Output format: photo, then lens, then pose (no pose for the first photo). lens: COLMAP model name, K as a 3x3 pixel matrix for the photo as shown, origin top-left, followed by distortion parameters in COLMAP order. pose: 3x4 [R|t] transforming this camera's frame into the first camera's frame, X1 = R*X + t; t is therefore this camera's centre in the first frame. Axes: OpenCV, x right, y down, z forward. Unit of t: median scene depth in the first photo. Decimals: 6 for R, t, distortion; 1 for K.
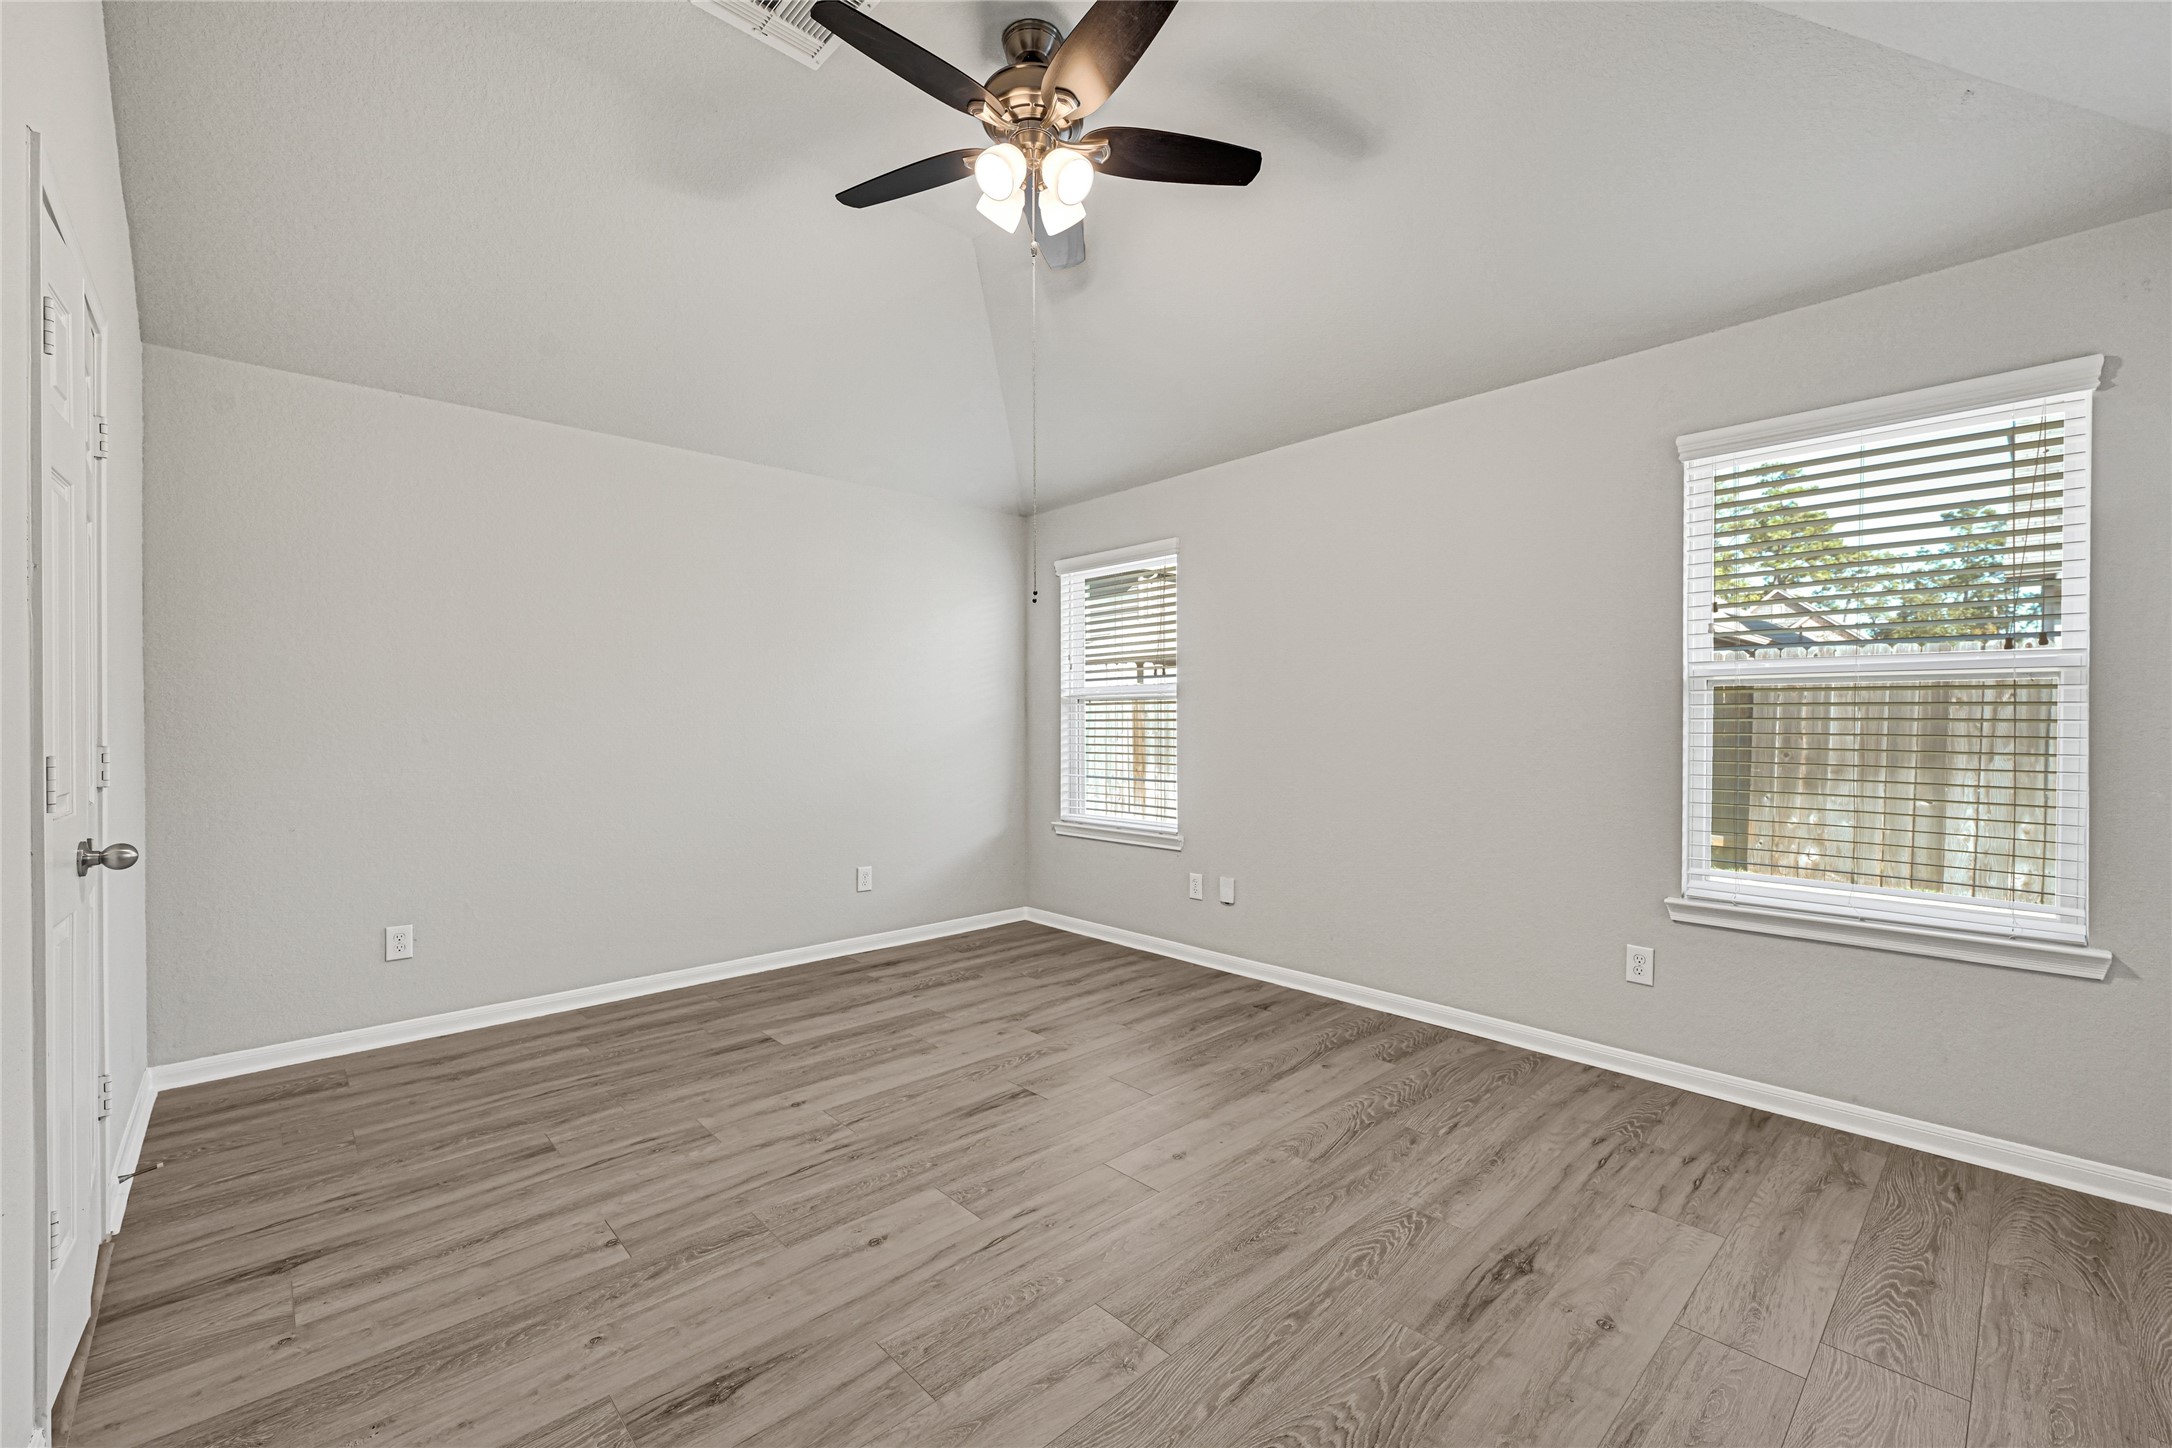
lens RADIAL K [[892.1, 0, 1084.1], [0, 892.1, 721.4], [0, 0, 1]] dist [0.000449, 0.000026]
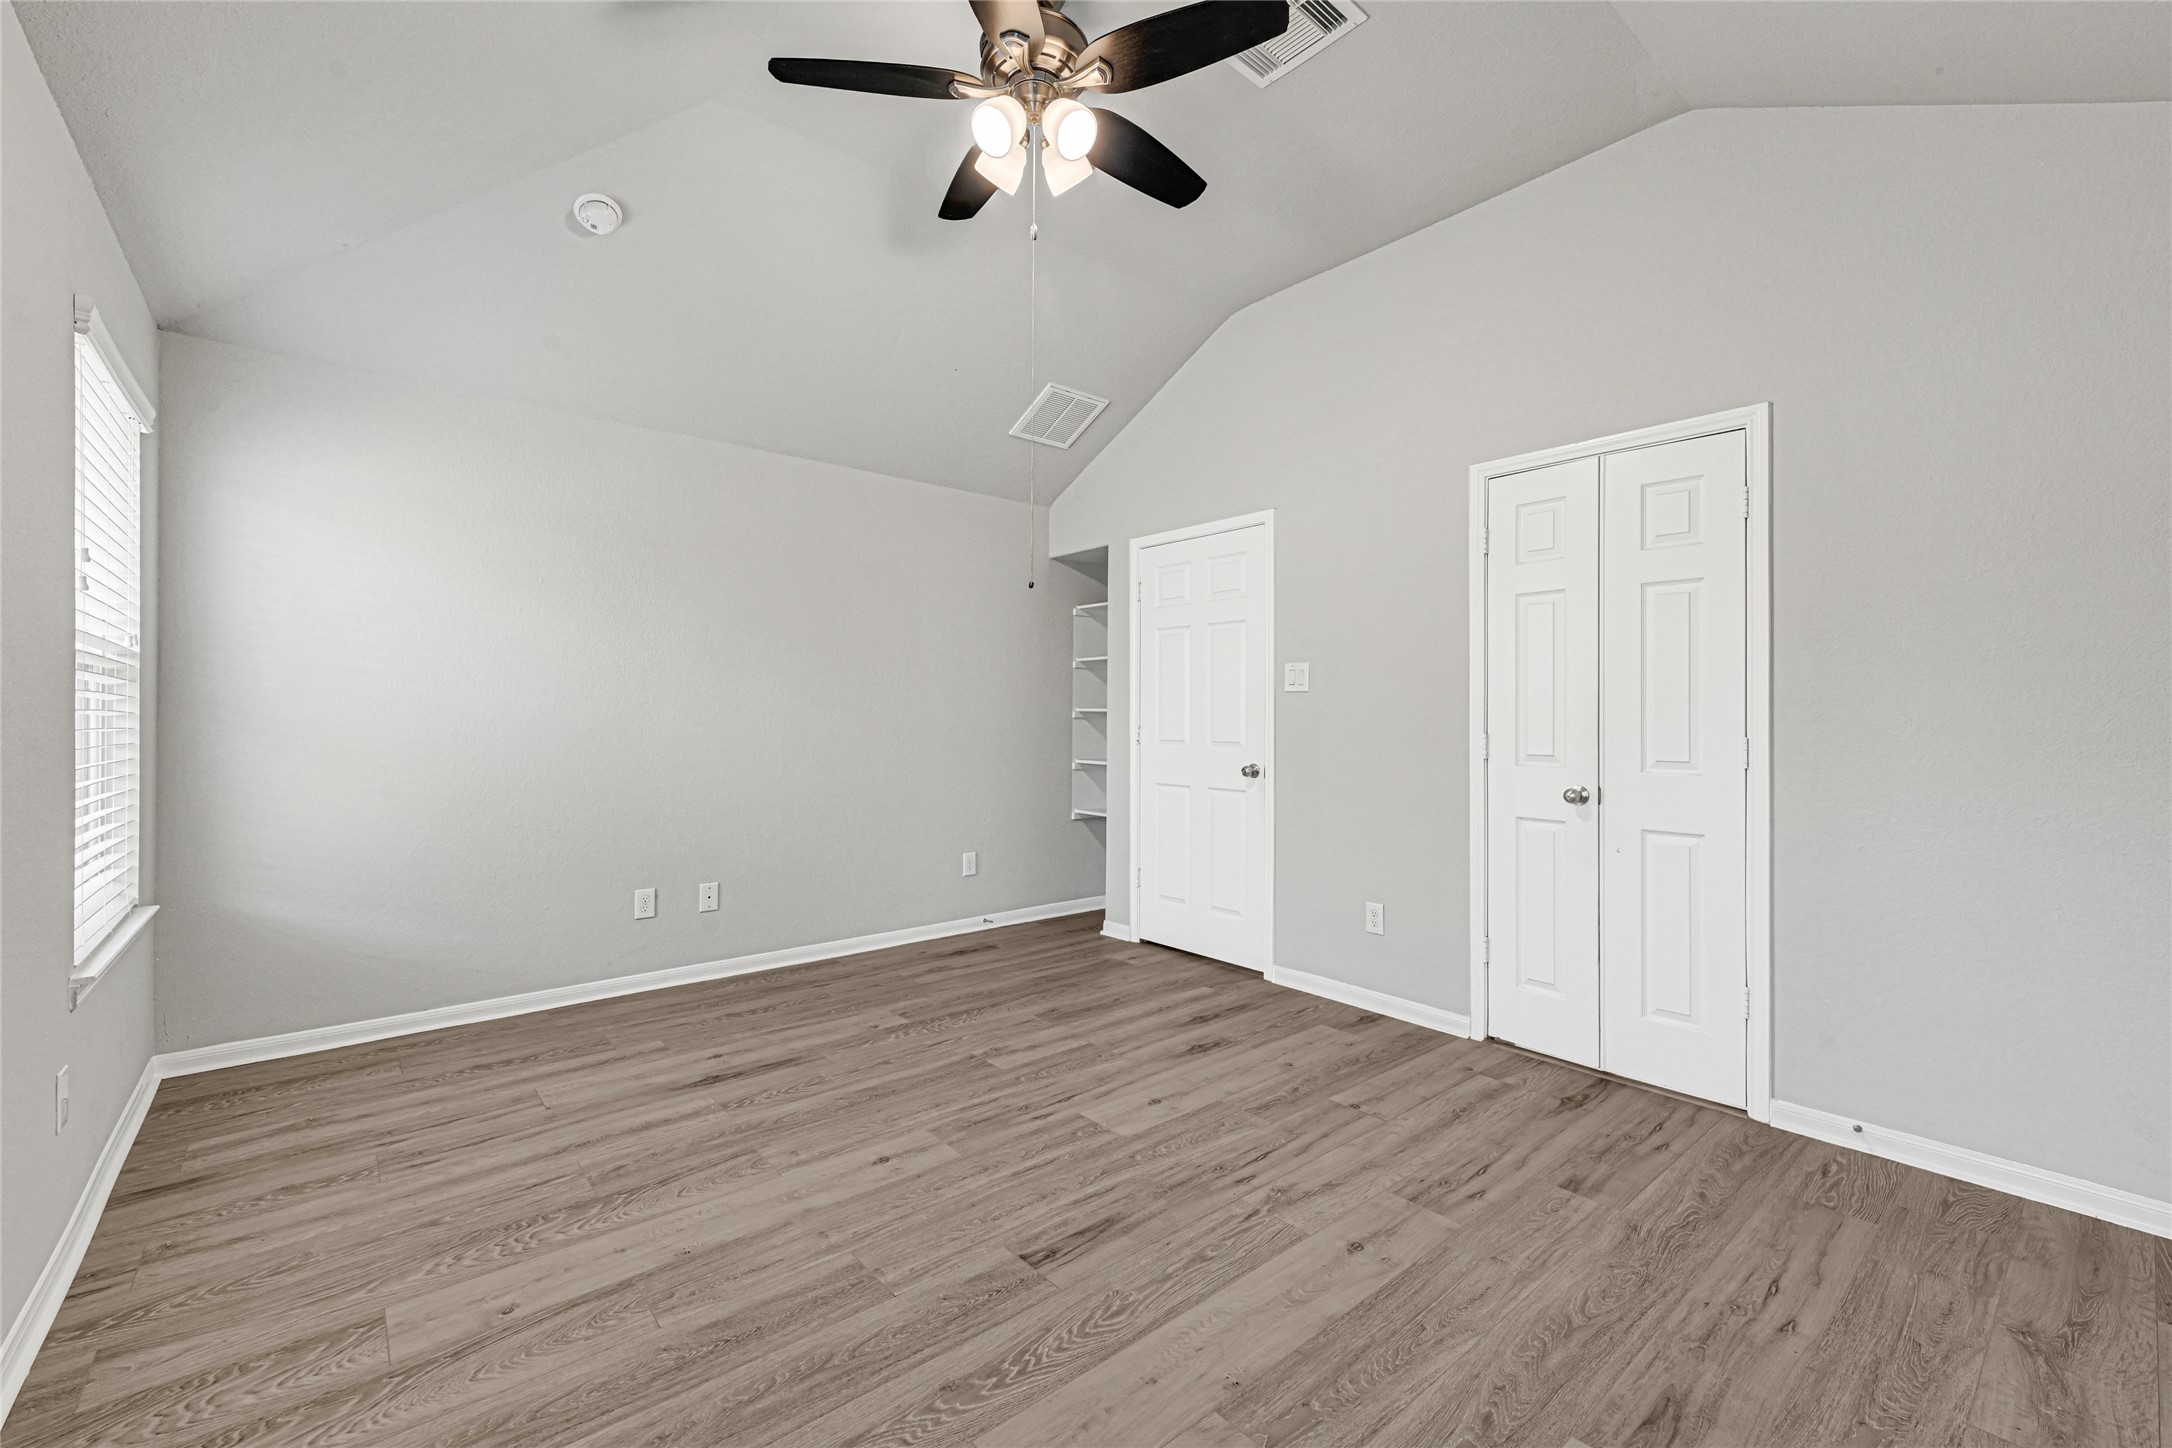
lens RADIAL K [[892.1, 0, 1084.1], [0, 892.1, 721.4], [0, 0, 1]] dist [0.000449, 0.000026]
pose [[-0.999035, -0.000876, 0.043905, -0.161878], [-0.000856, 1.000000, 0.000485, 0.011084], [-0.043906, 0.000447, -0.999036, 2.047080]]
